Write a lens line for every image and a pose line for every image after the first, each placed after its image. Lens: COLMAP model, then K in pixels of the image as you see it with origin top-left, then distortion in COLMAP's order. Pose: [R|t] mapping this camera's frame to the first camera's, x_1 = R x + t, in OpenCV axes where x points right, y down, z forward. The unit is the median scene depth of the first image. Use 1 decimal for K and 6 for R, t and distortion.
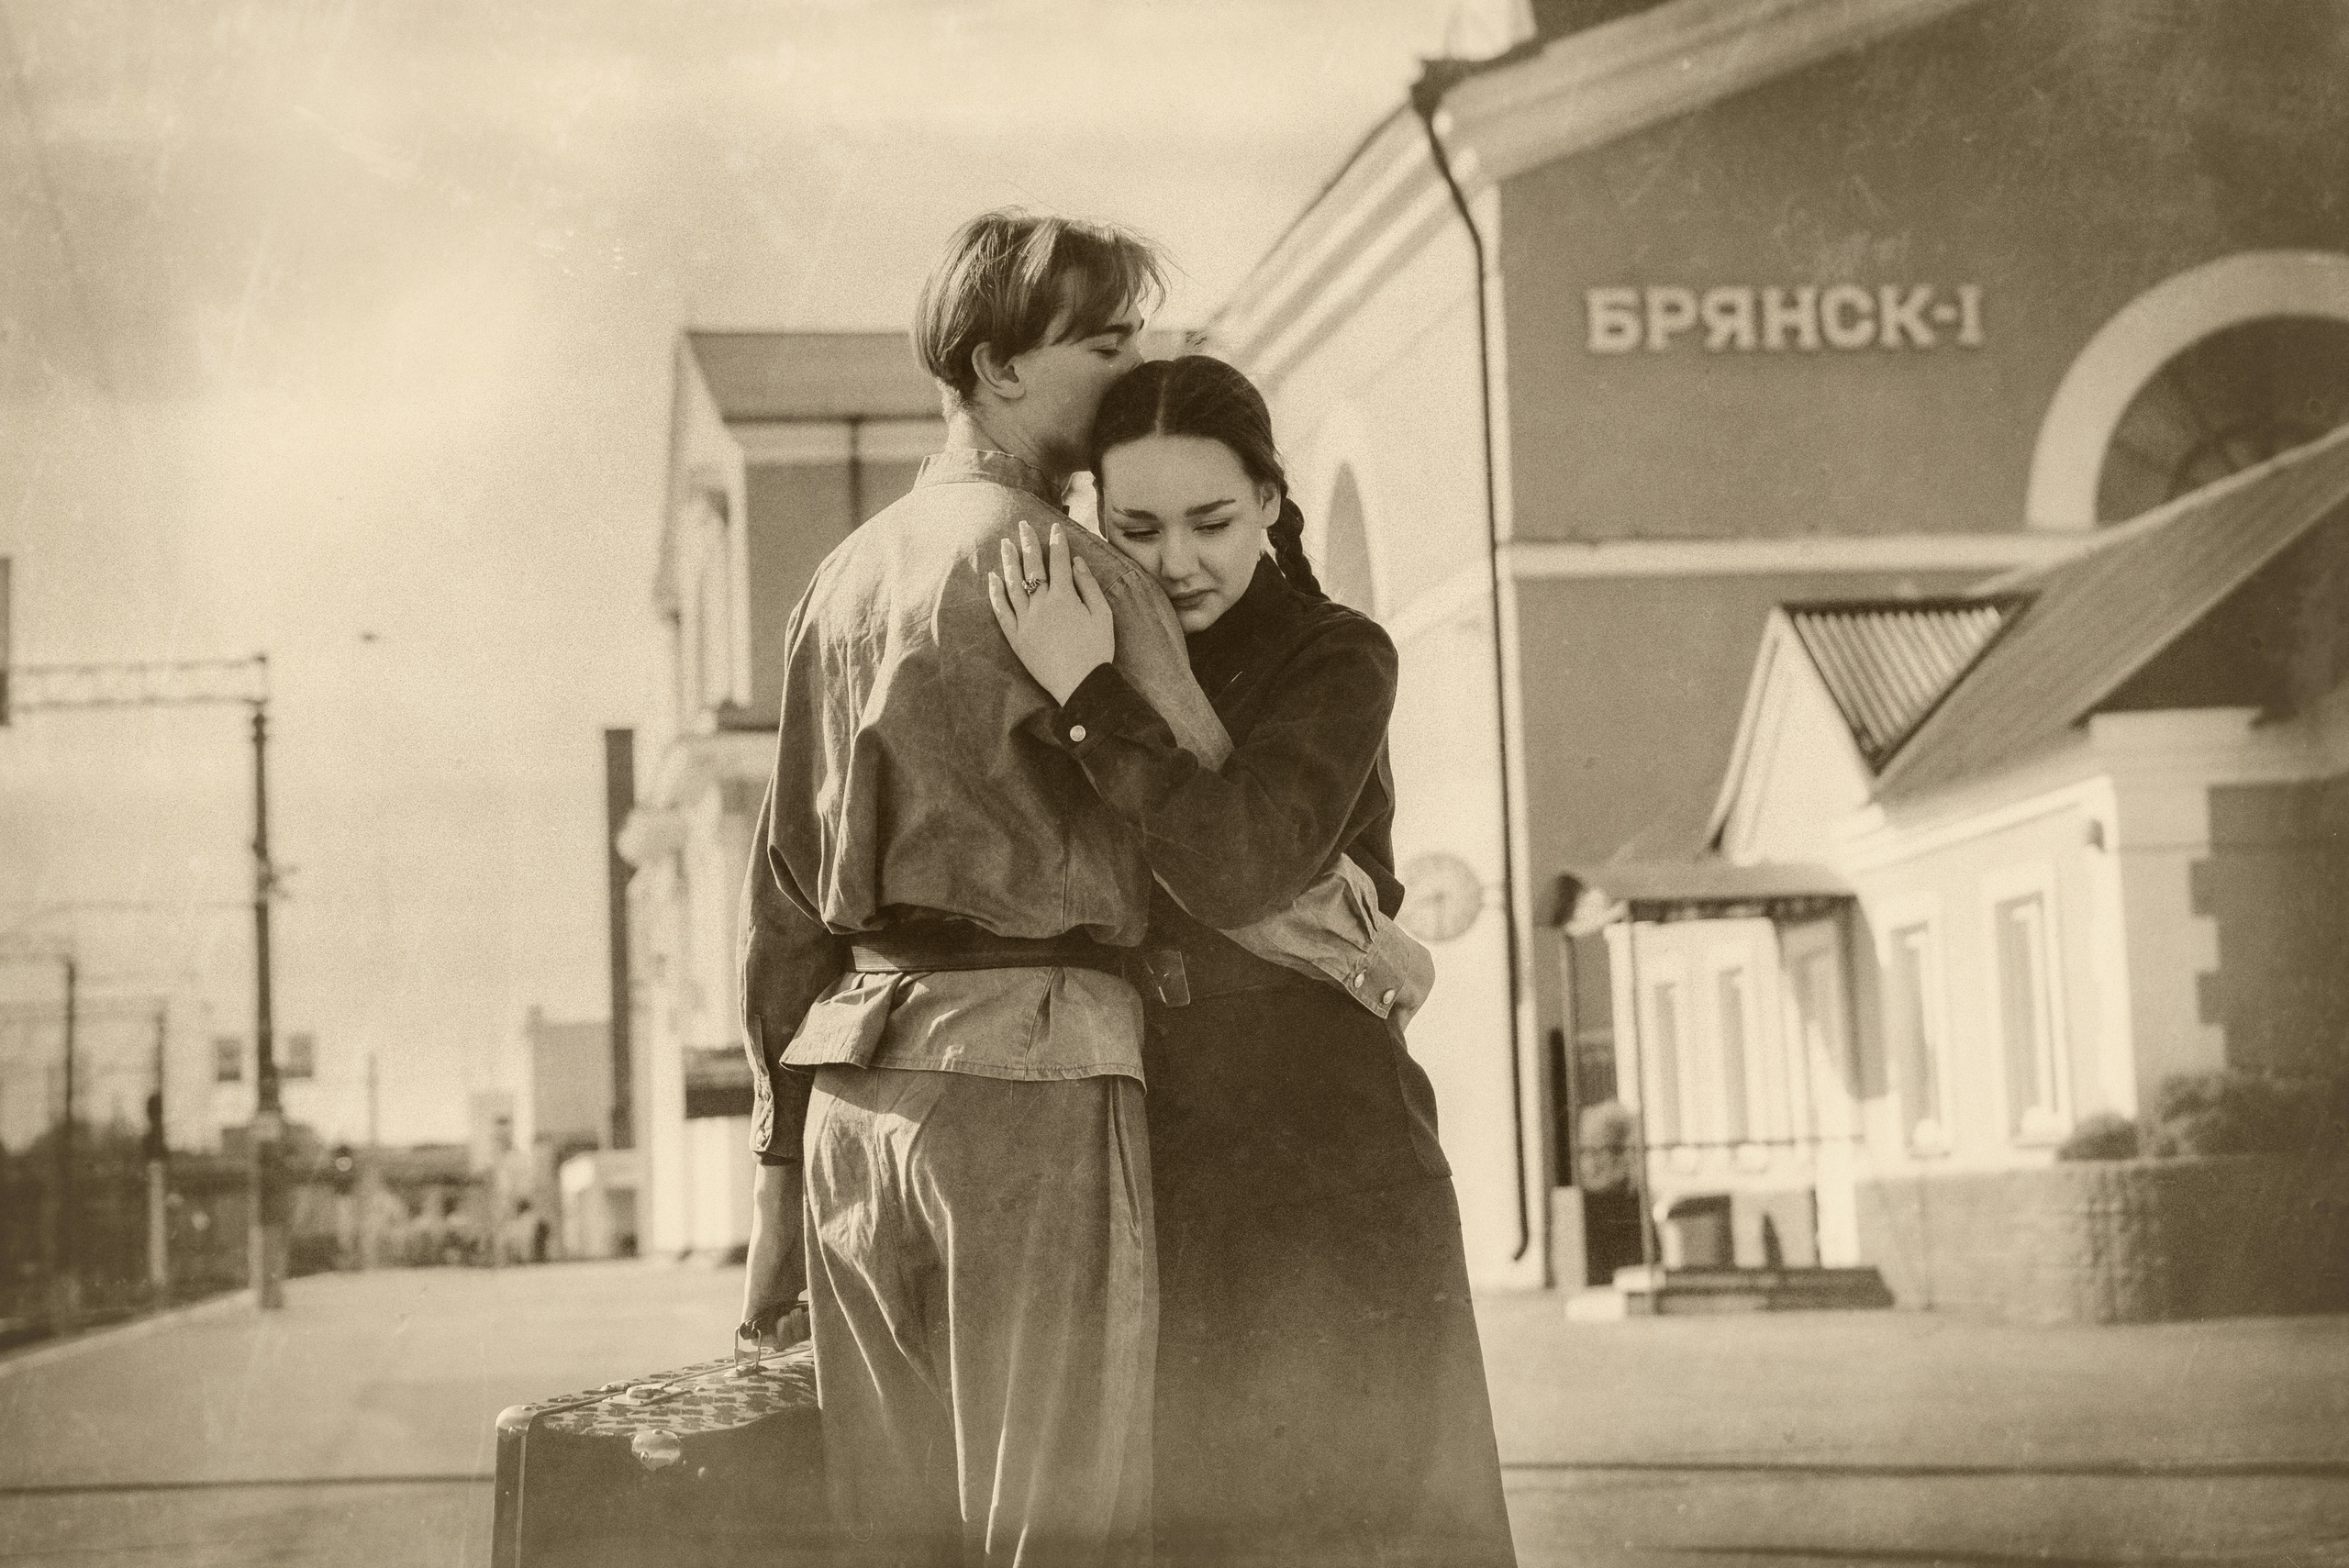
lens RADIAL K [[4788.4, 0, 1168.3], [0, 4788.4, 723.7], [0, 0, 1]] dist [-0.062692, 0.000000]
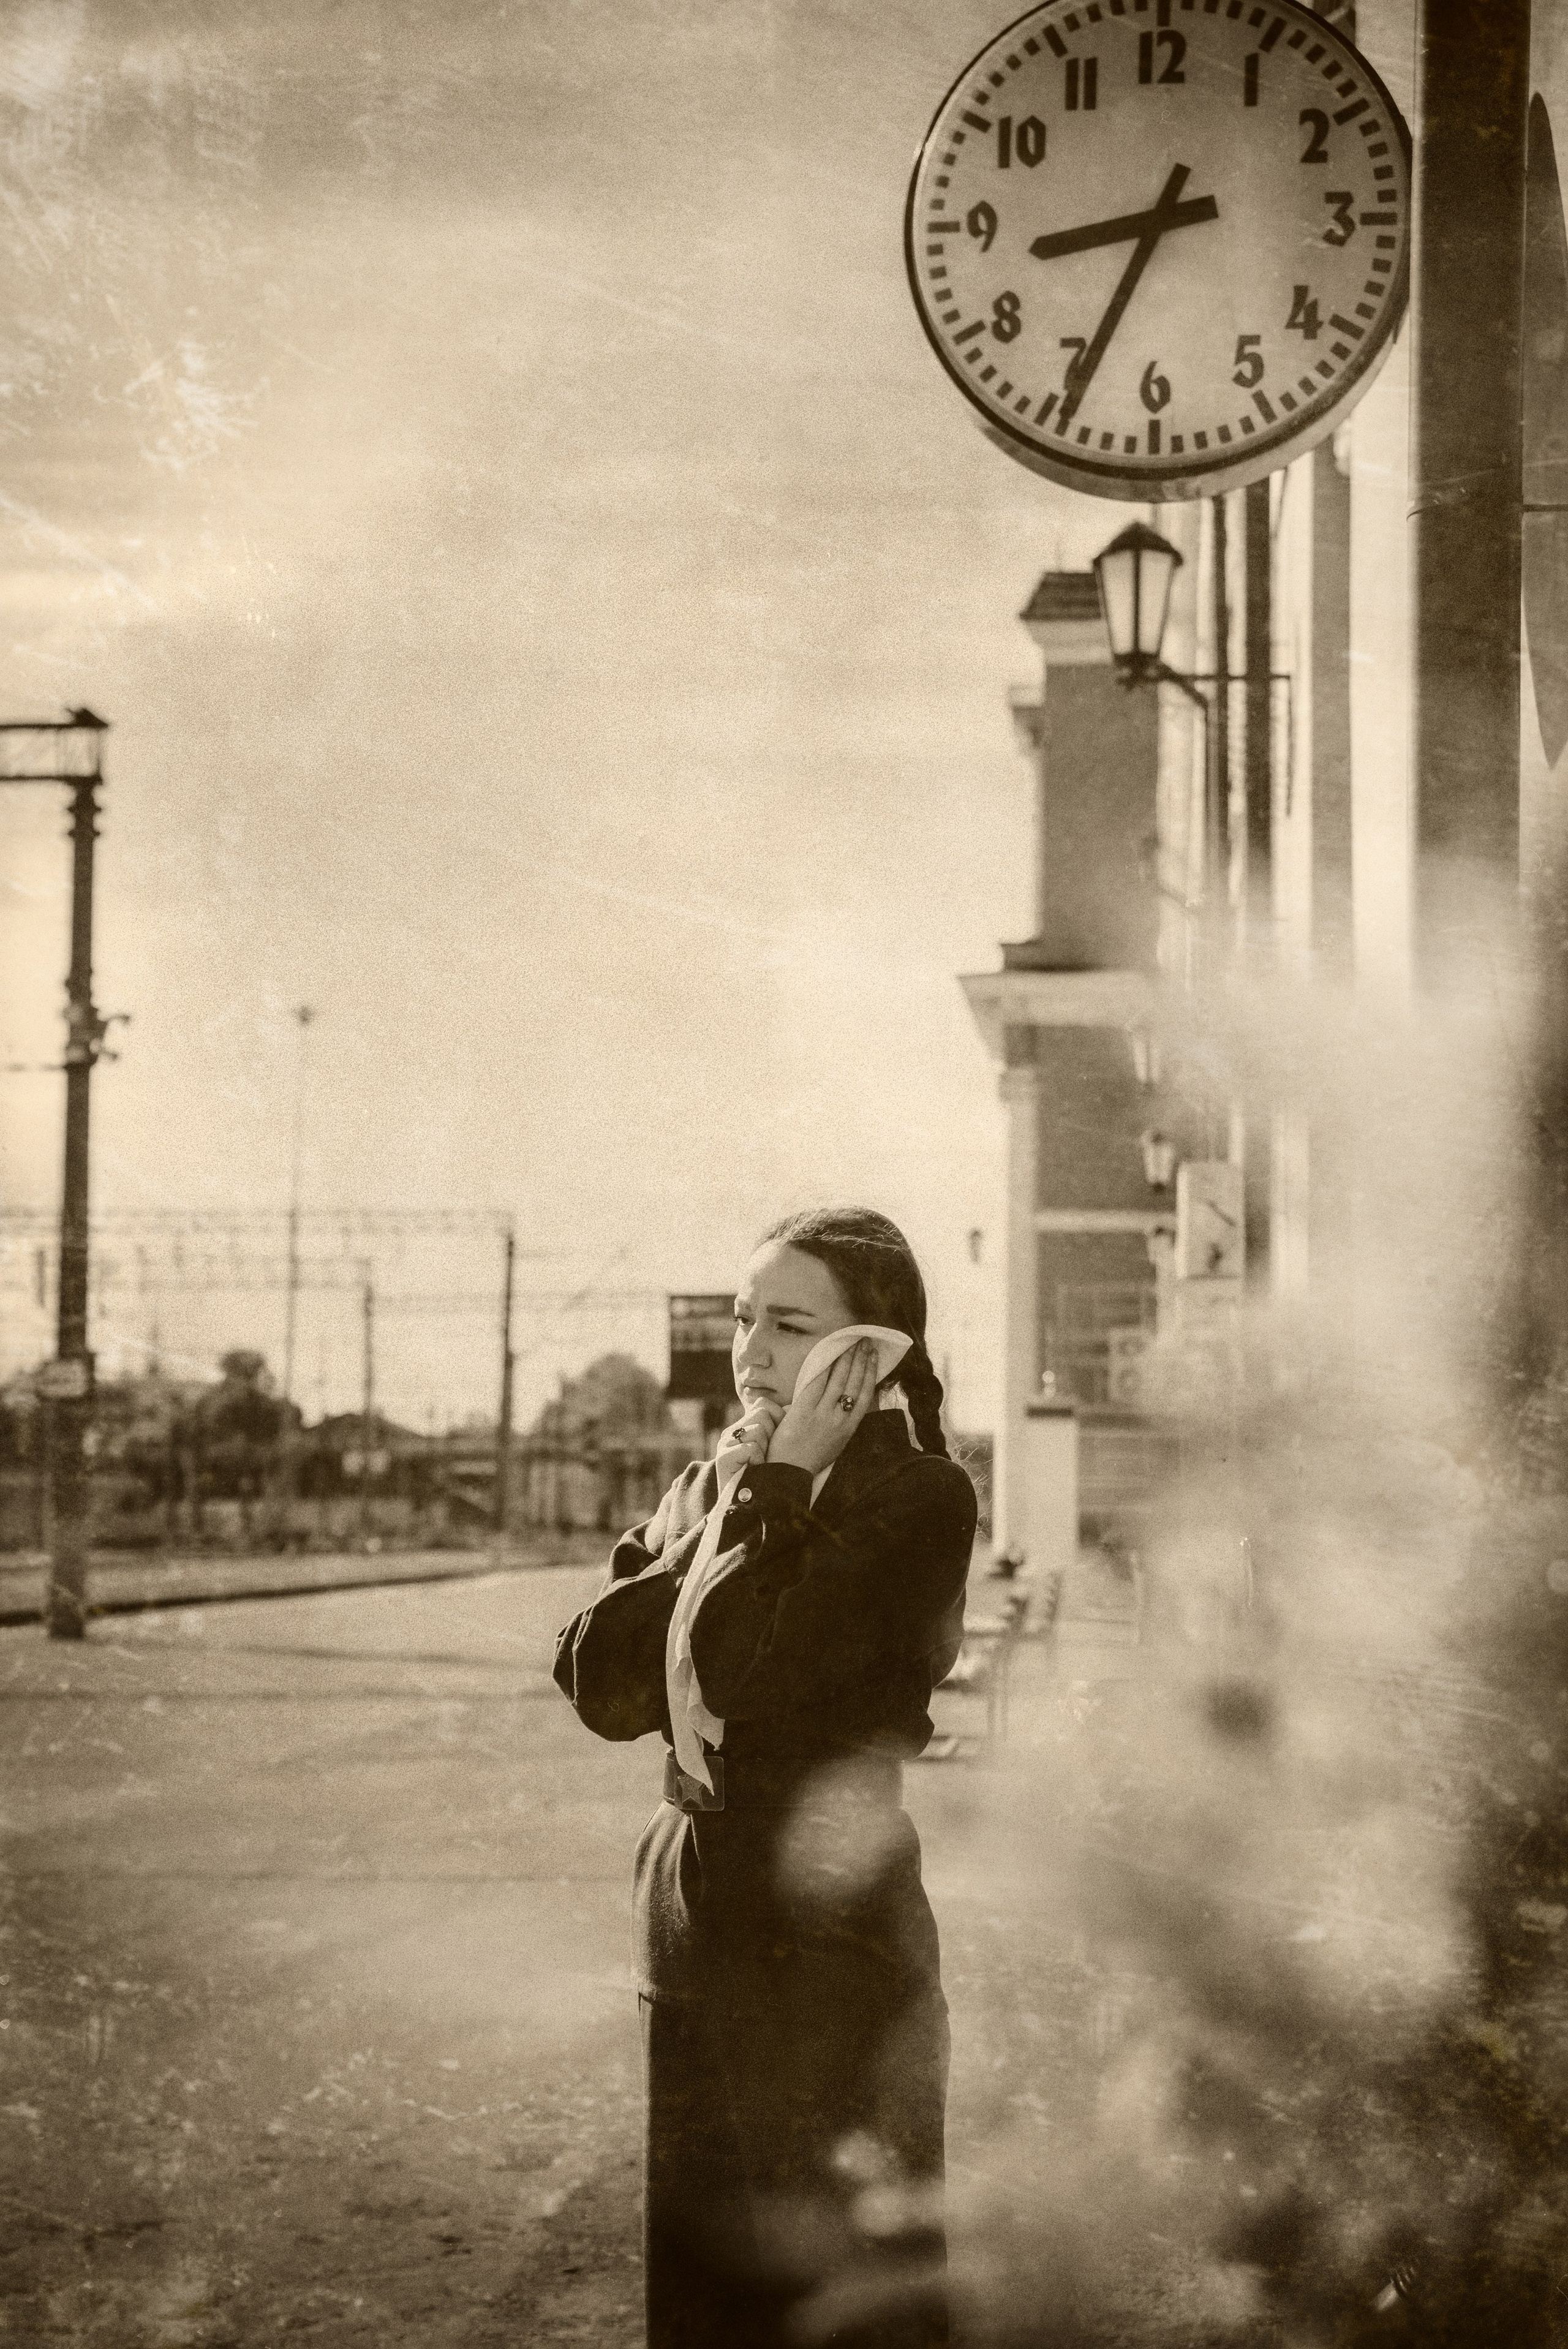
lens RADIAL K [[3920.3, 0, 779.3], [0, 3920.3, 1169.8], [0, 0, 1]] dist [0.147682, 0.000000]
pose [[0.977265, 0.021229, -0.210958, 0.035318], [-0.016510, 0.999573, 0.024107, 0.036803], [0.211379, -0.020076, 0.977198, 0.441040]]
